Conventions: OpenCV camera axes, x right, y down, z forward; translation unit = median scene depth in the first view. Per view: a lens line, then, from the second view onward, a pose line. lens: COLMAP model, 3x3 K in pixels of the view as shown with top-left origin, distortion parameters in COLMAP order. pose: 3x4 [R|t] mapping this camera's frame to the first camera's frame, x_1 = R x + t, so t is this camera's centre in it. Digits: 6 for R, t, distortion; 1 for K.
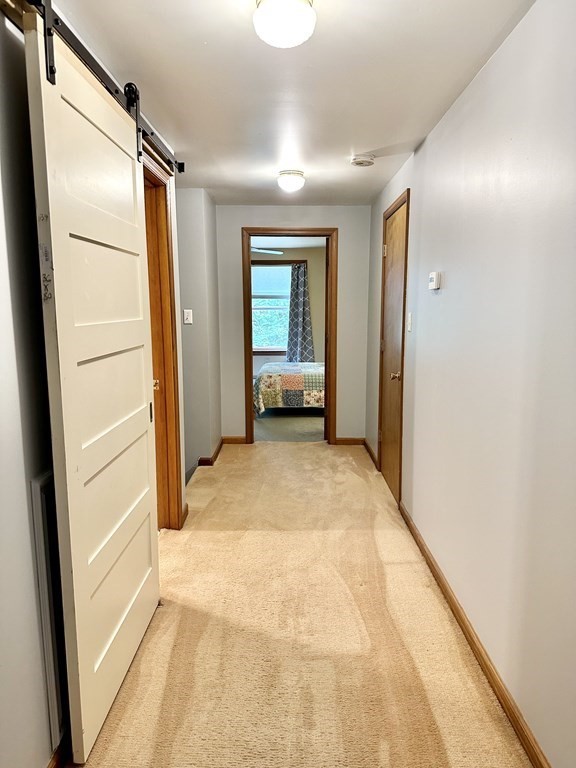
lens RADIAL K [[534.7, 0, 287.8], [0, 534.7, 383.2], [0, 0, 1]] dist [0.054523, -0.063269]
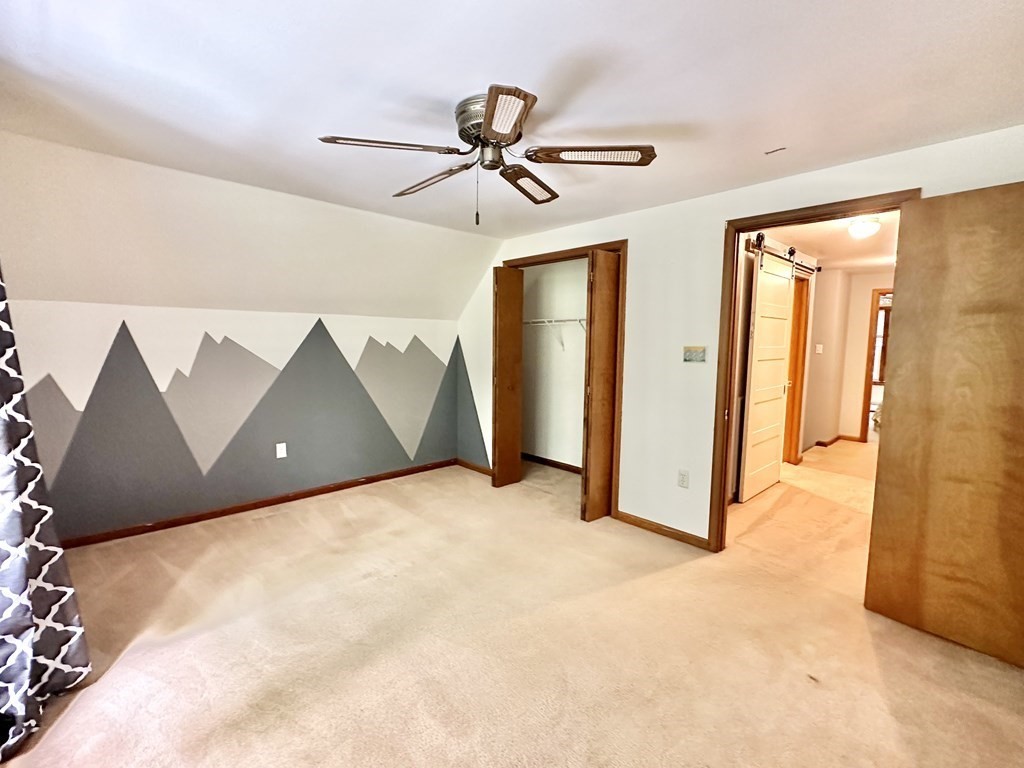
lens RADIAL K [[451.6, 0, 511.2], [0, 451.6, 381.3], [0, 0, 1]] dist [0.001858, -0.001309]
pose [[0.685125, 0.082317, -0.723759, 0.255972], [-0.126143, 0.991990, -0.006585, 0.143645], [0.717420, 0.095809, 0.690021, -0.882505]]
